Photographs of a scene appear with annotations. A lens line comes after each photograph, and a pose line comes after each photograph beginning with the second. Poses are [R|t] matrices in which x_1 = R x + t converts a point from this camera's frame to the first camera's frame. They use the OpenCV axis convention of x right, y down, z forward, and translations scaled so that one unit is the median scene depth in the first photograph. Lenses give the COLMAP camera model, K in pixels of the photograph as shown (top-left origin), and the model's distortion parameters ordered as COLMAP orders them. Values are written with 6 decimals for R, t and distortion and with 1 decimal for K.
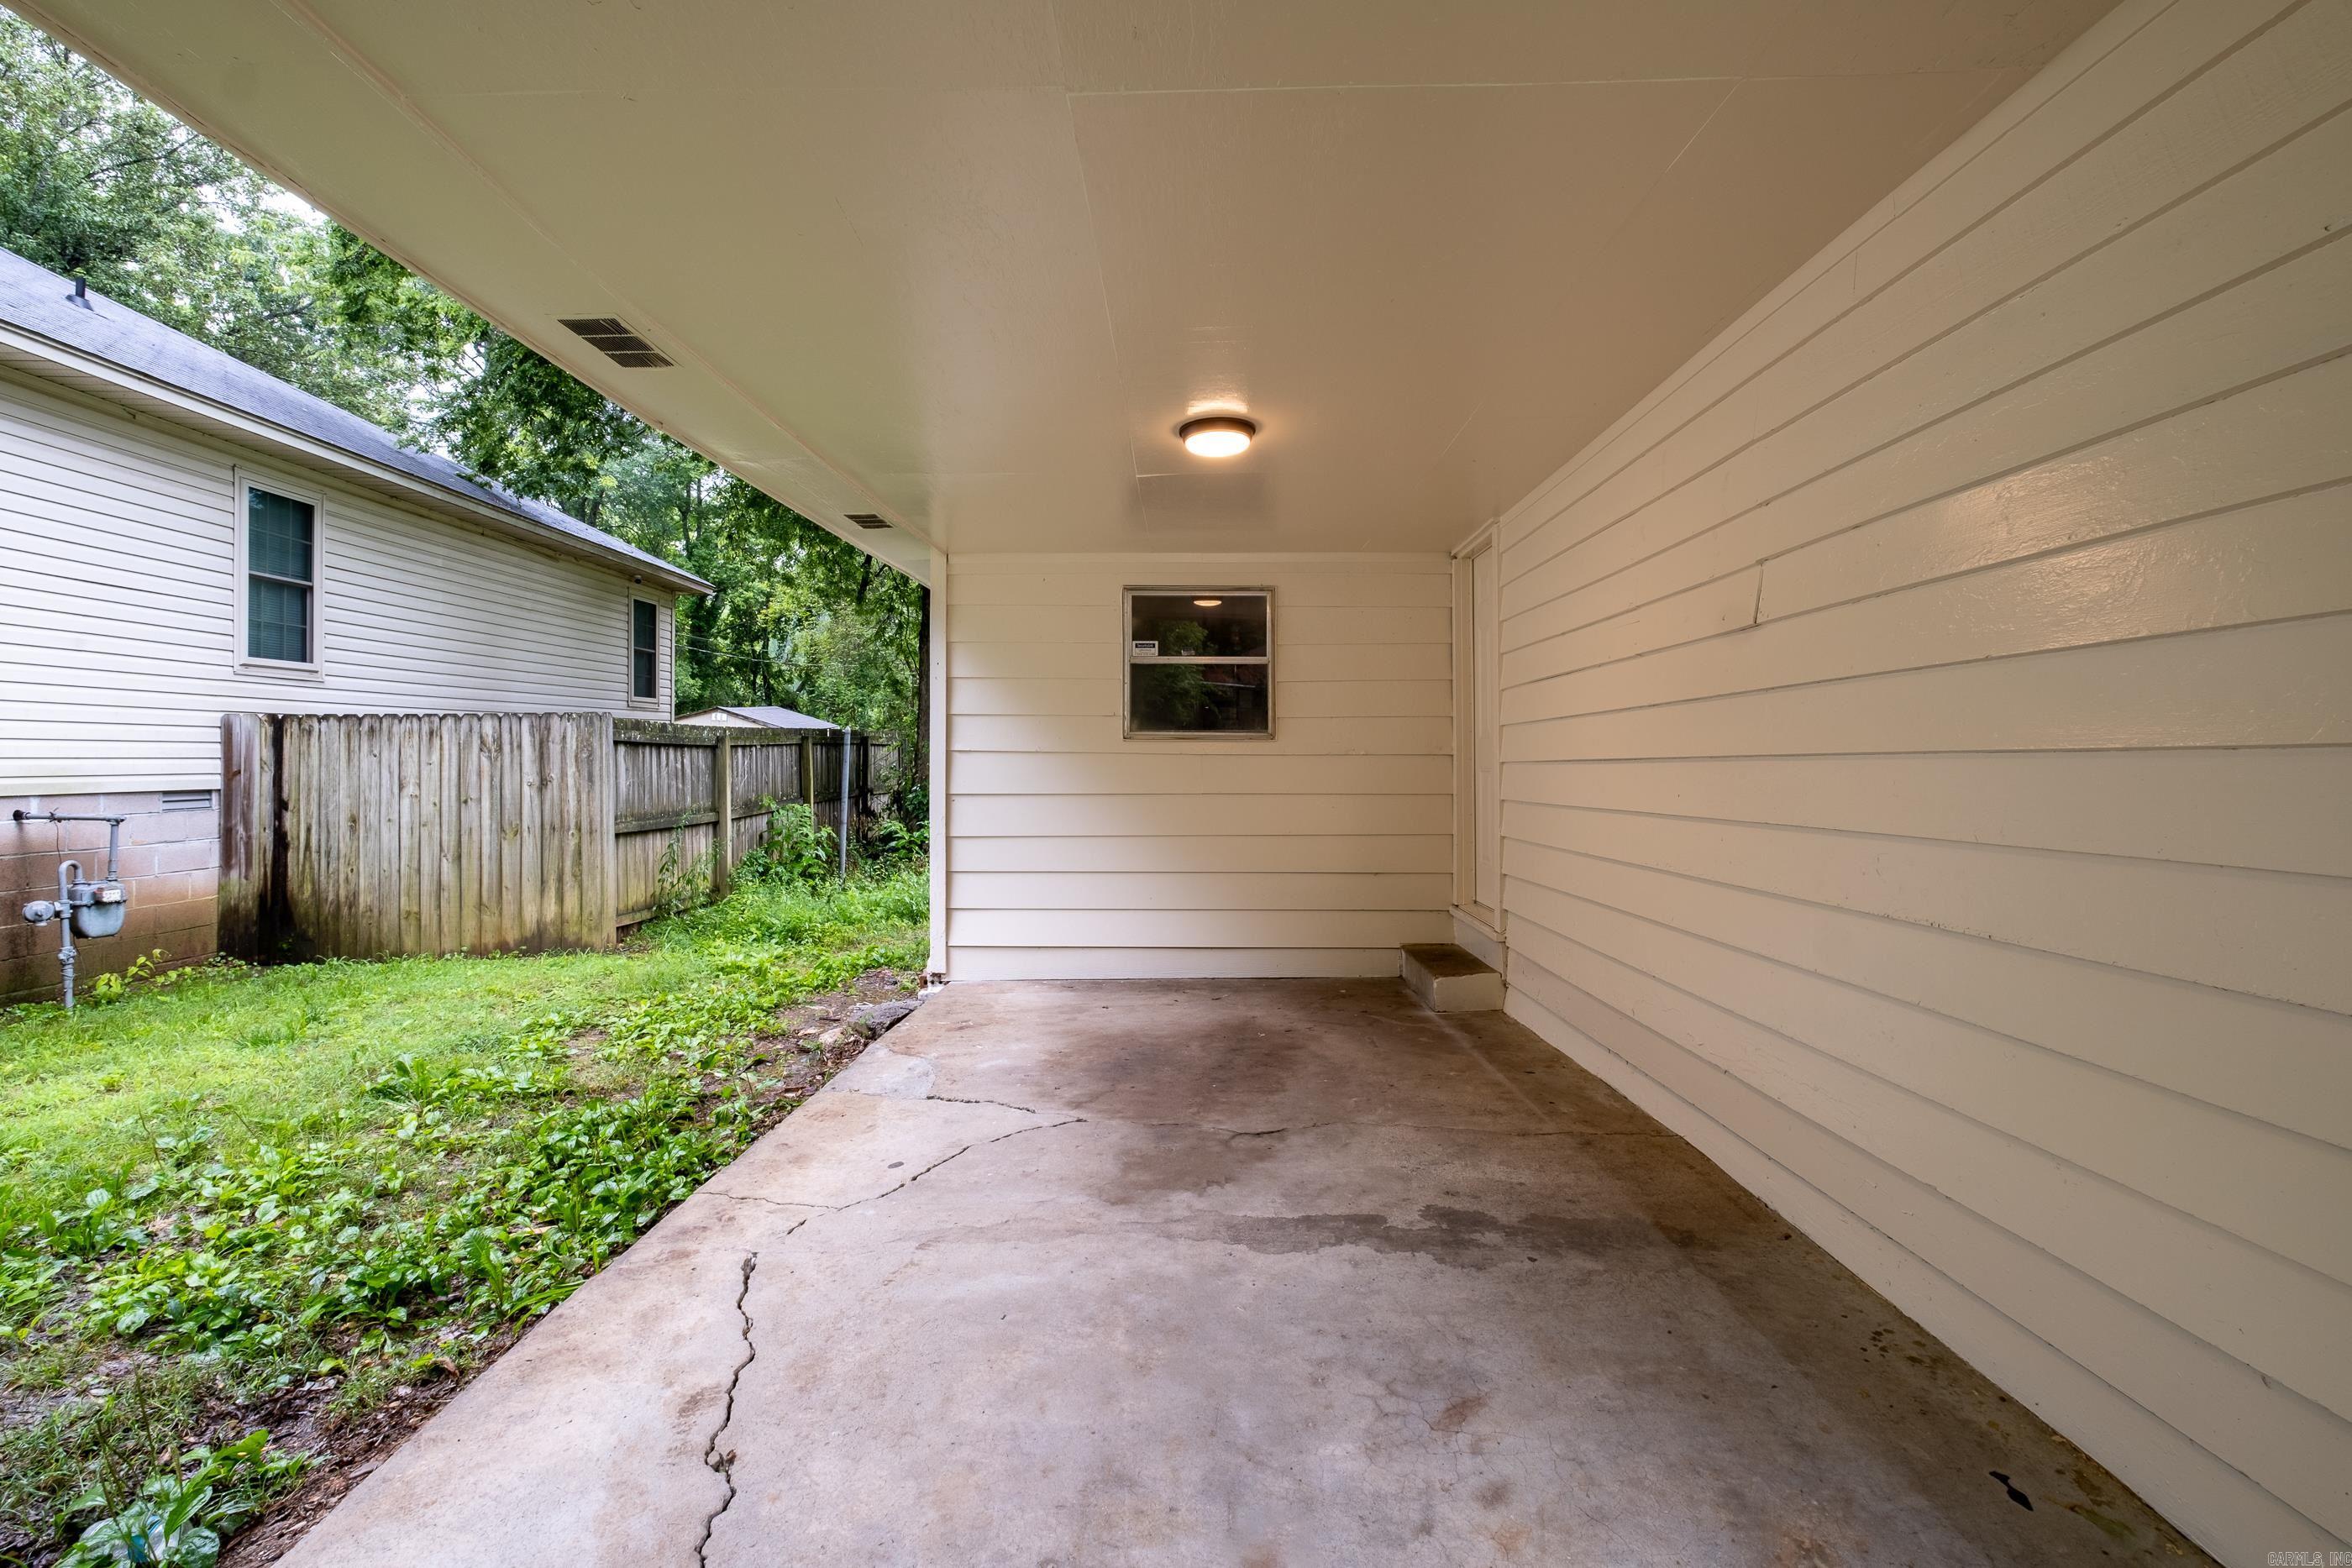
lens RADIAL K [[1037.0, 0, 1168.3], [0, 1037.0, 736.0], [0, 0, 1]] dist [-0.001274, -0.000059]
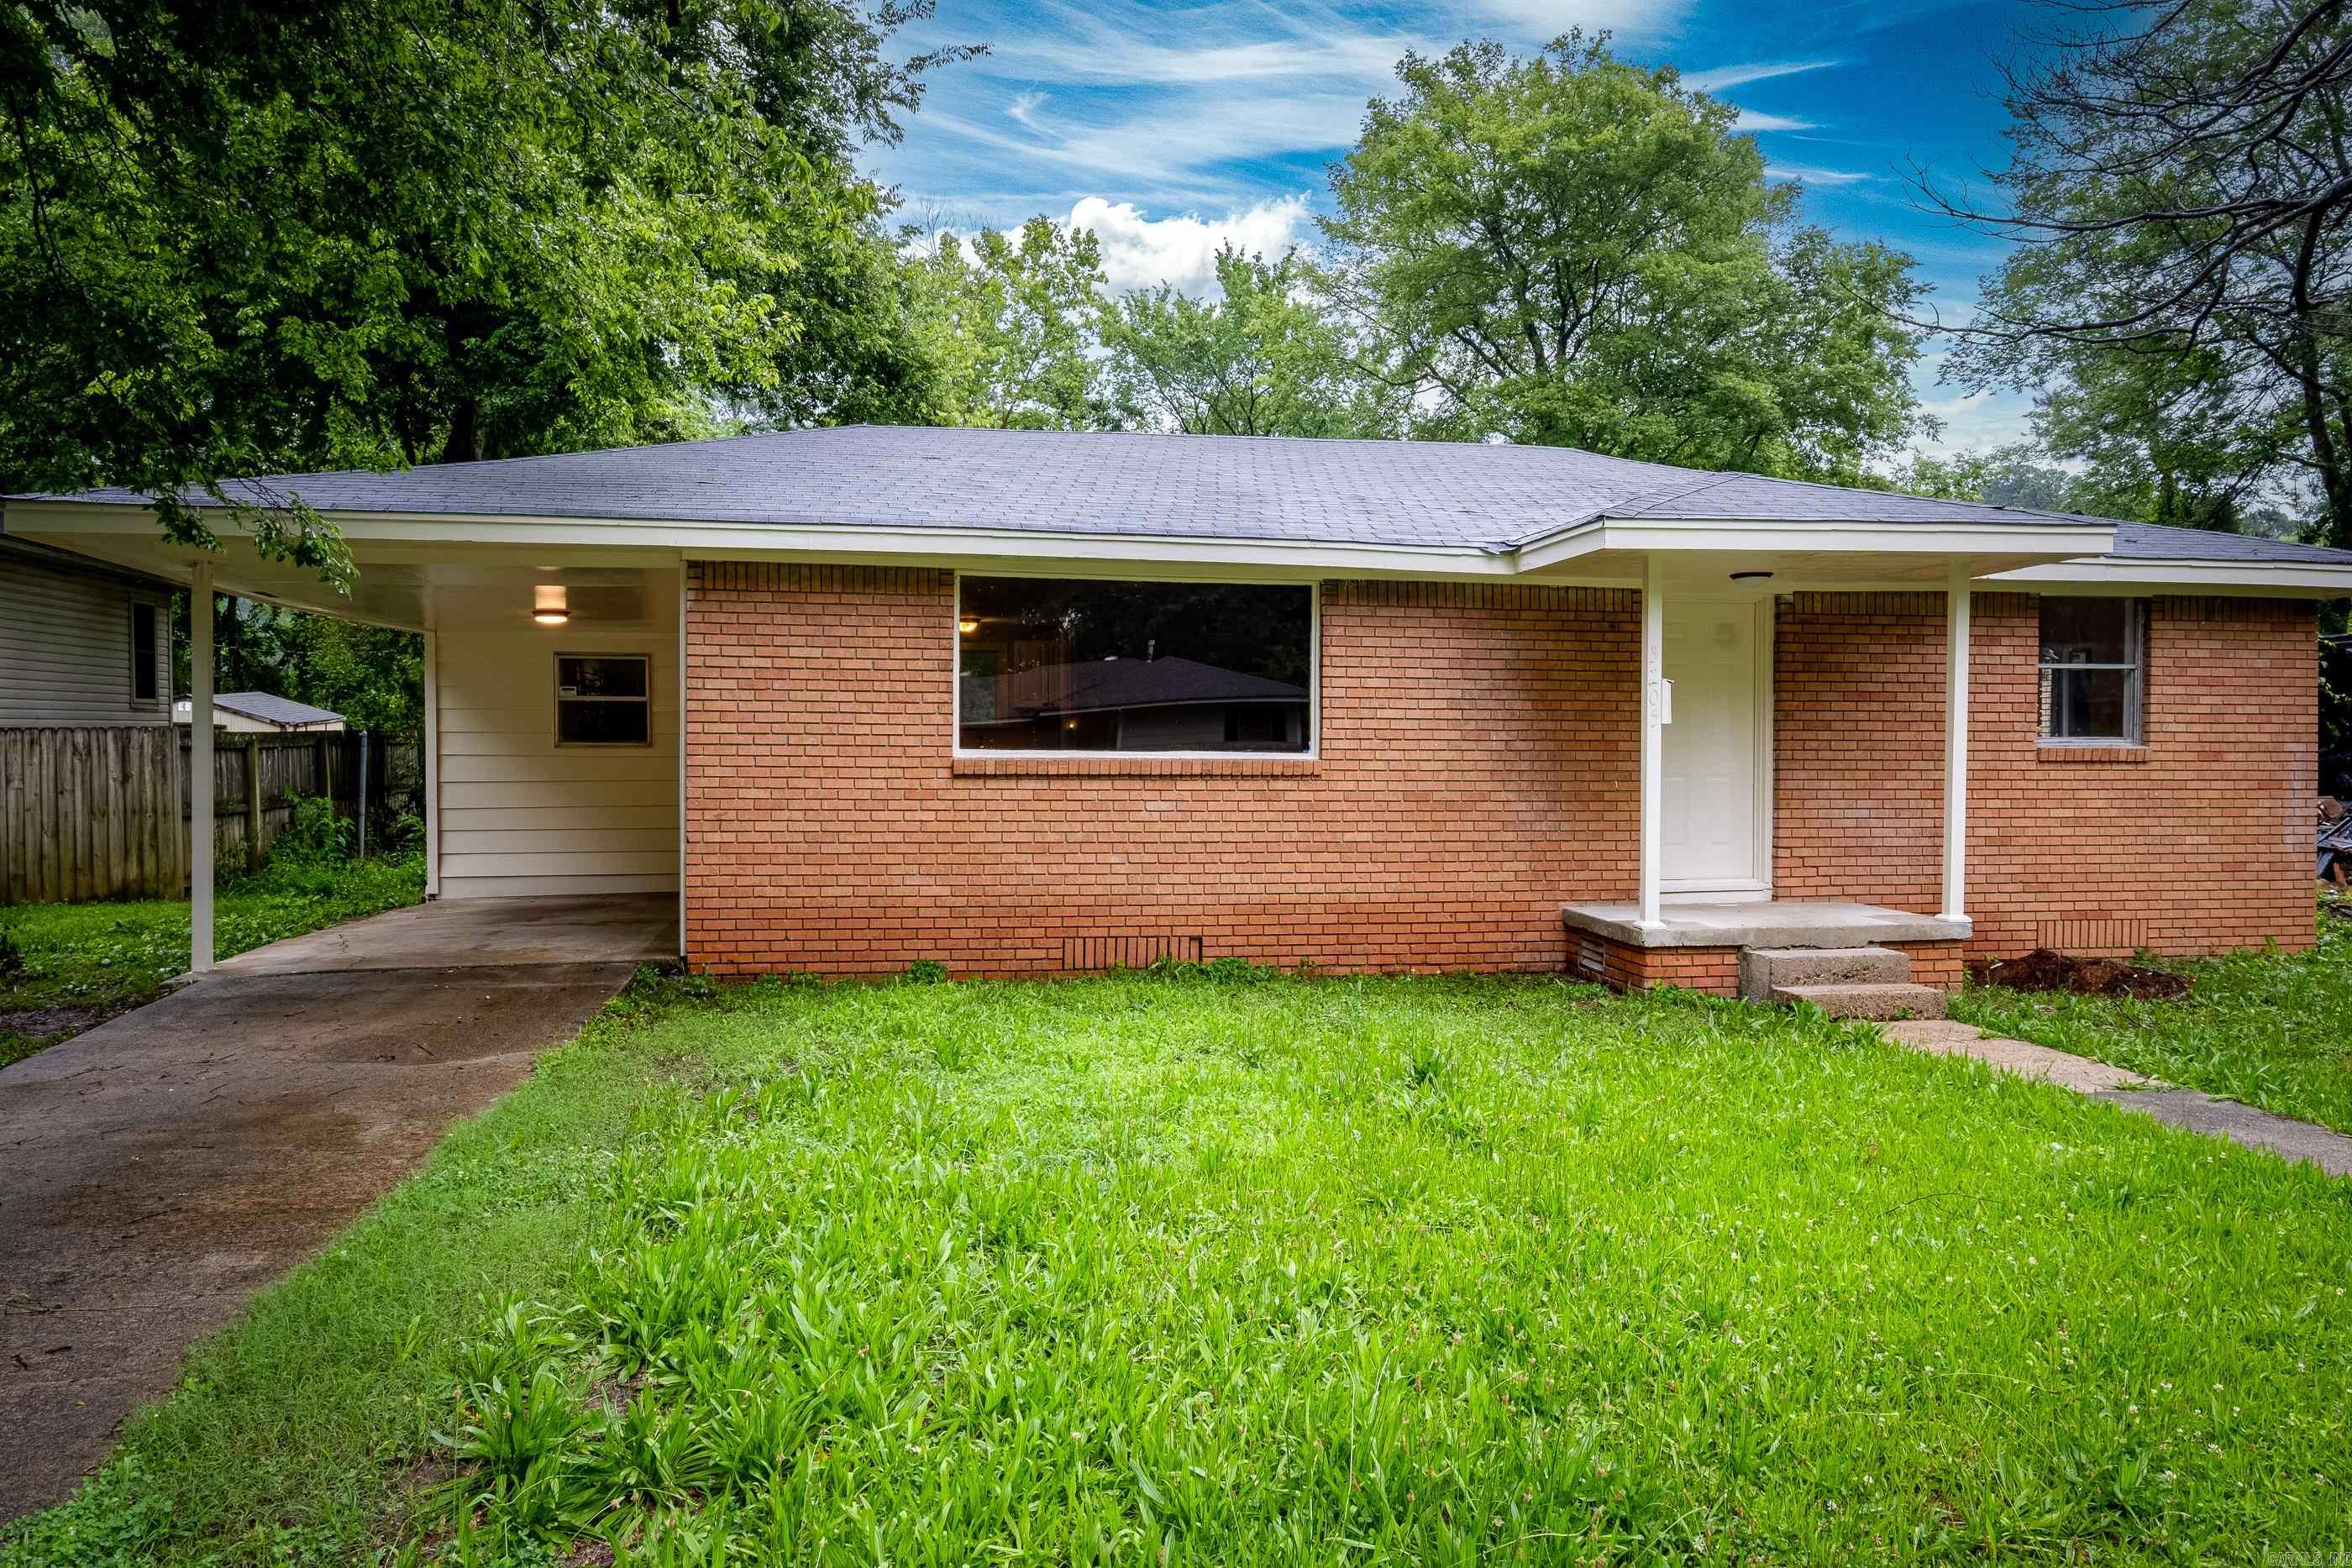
lens RADIAL K [[1559.0, 0, 1191.5], [0, 1559.0, 768.4], [0, 0, 1]] dist [0.003102, 0.000927]
pose [[0.981080, -0.004063, 0.193559, 0.374006], [-0.002063, 0.999504, 0.031439, -0.035023], [-0.193591, -0.031243, 0.980585, -1.283042]]
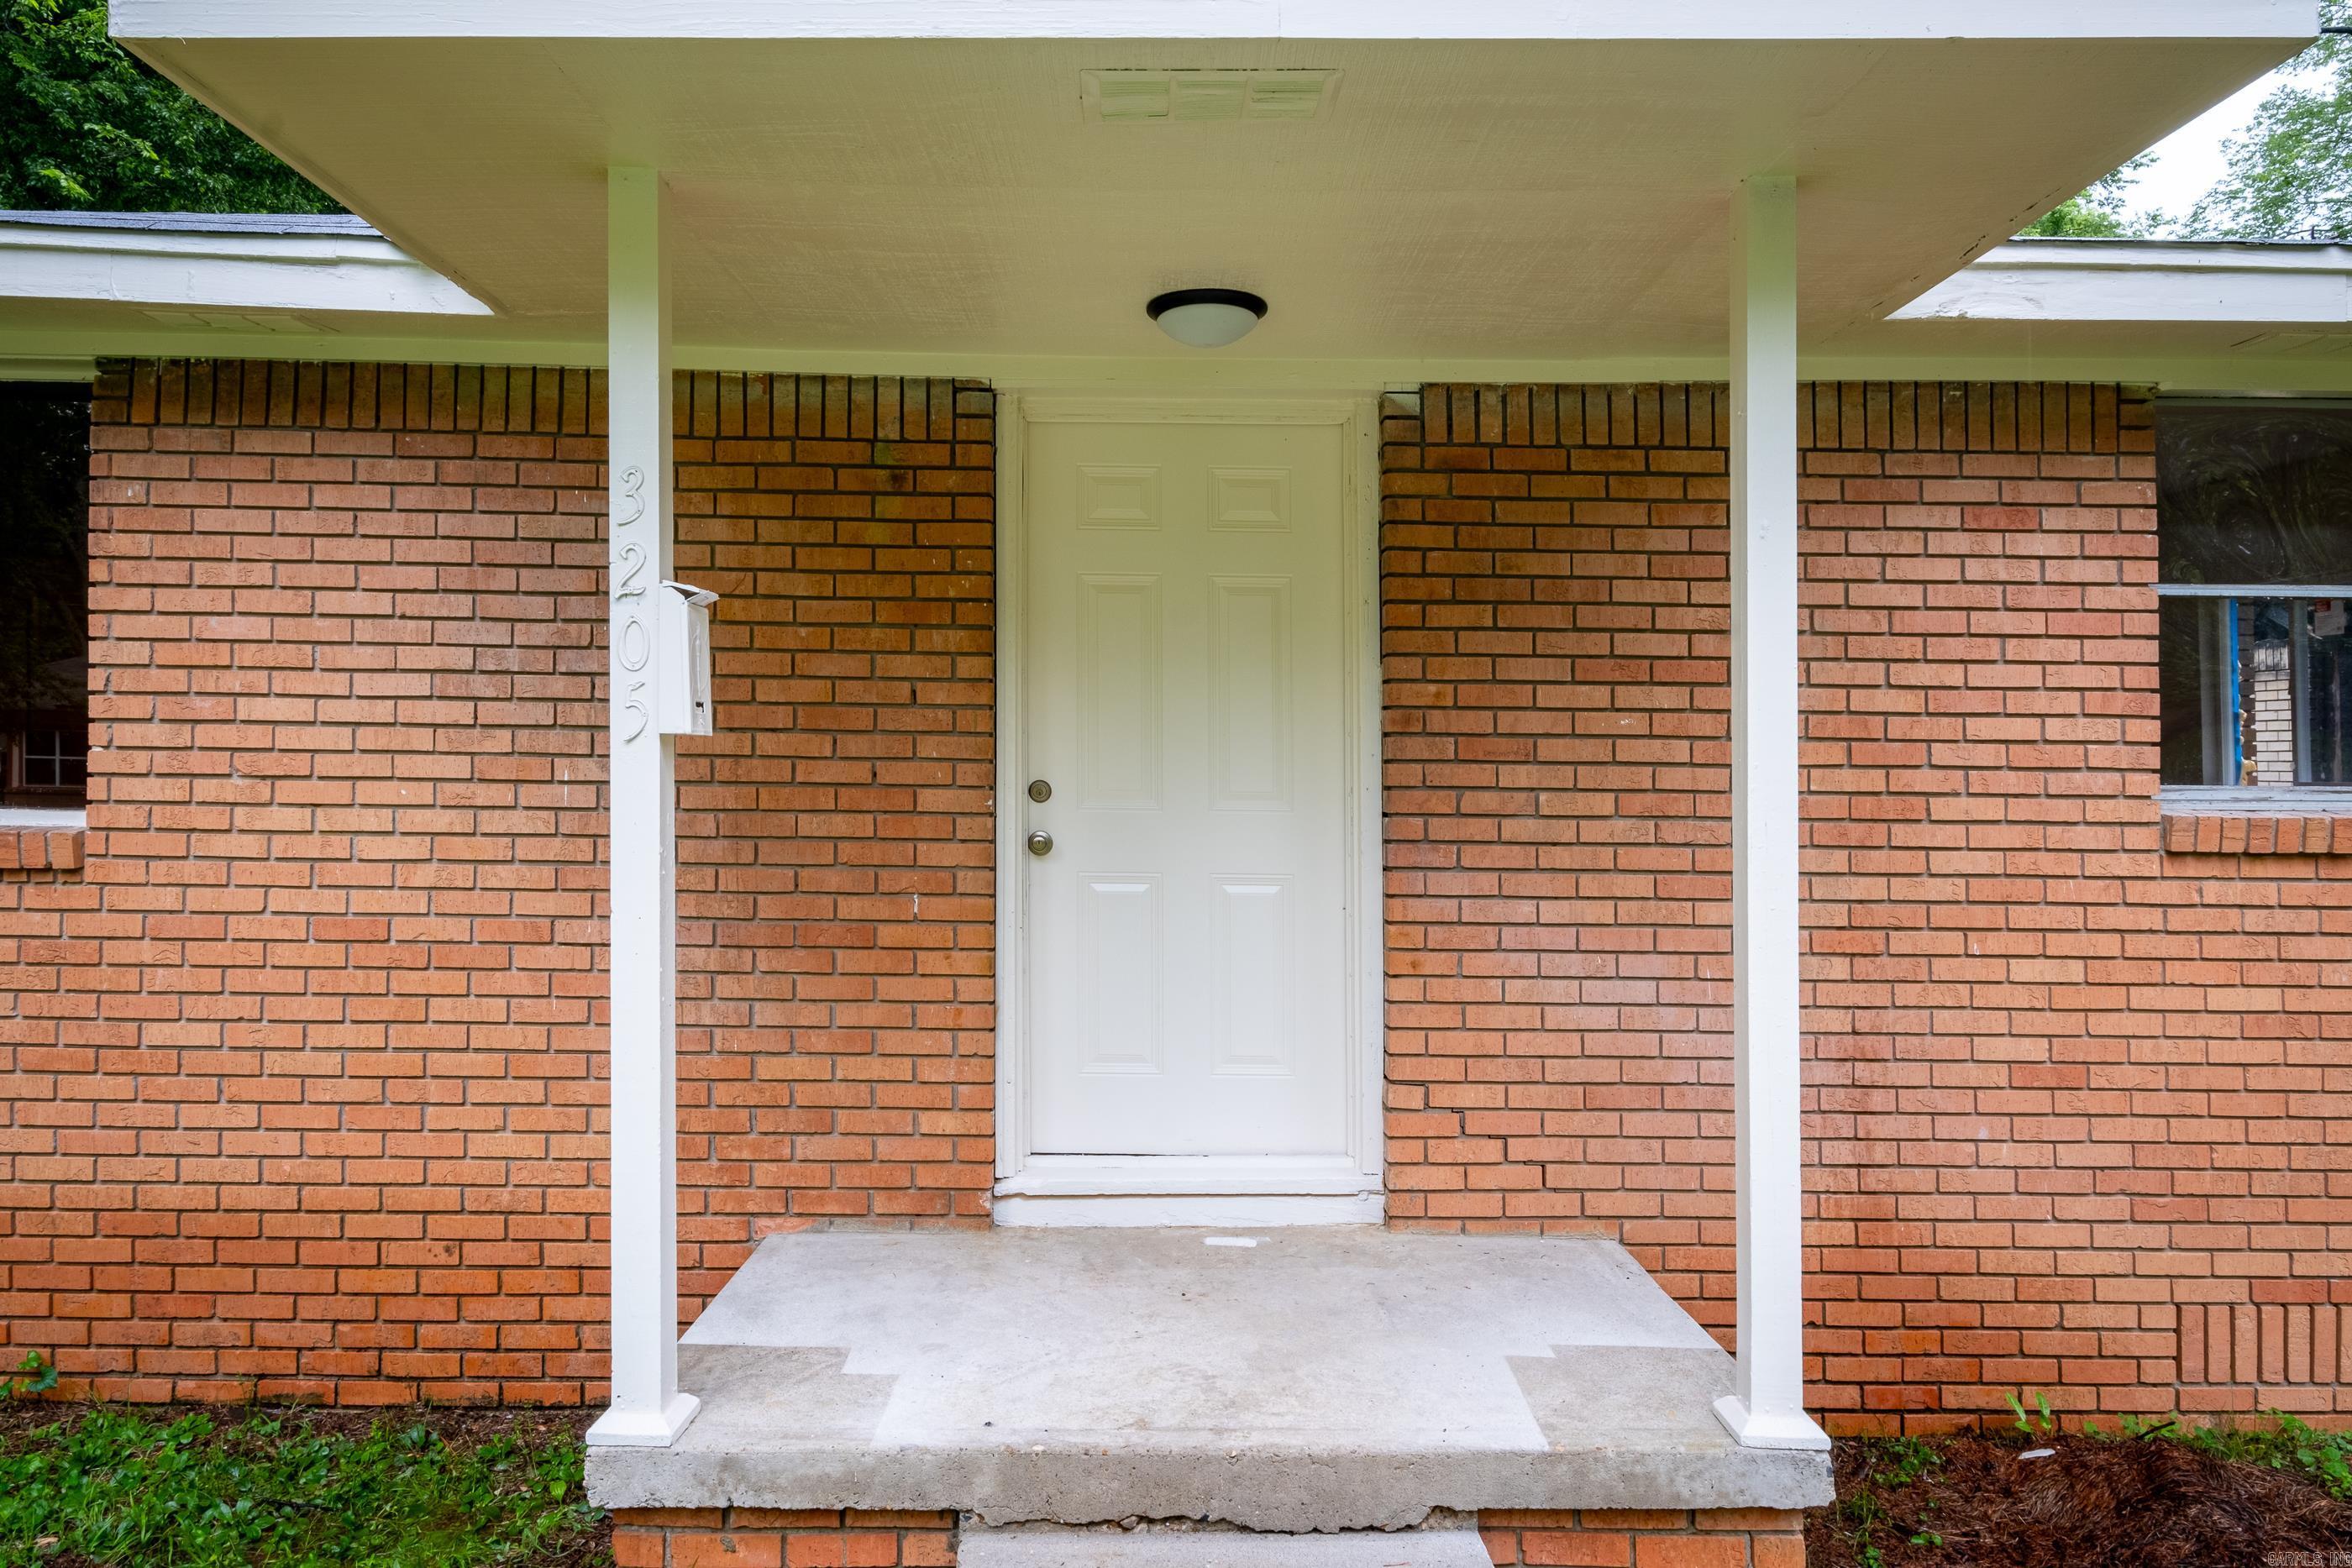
lens RADIAL K [[1540.6, 0, 1174.3], [0, 1540.6, 795.8], [0, 0, 1]] dist [0.000688, 0.000085]
pose [[0.999074, 0.008212, 0.042228, 1.103633], [-0.007017, 0.999573, -0.028368, 0.001679], [-0.042443, 0.028045, 0.998705, -0.480463]]
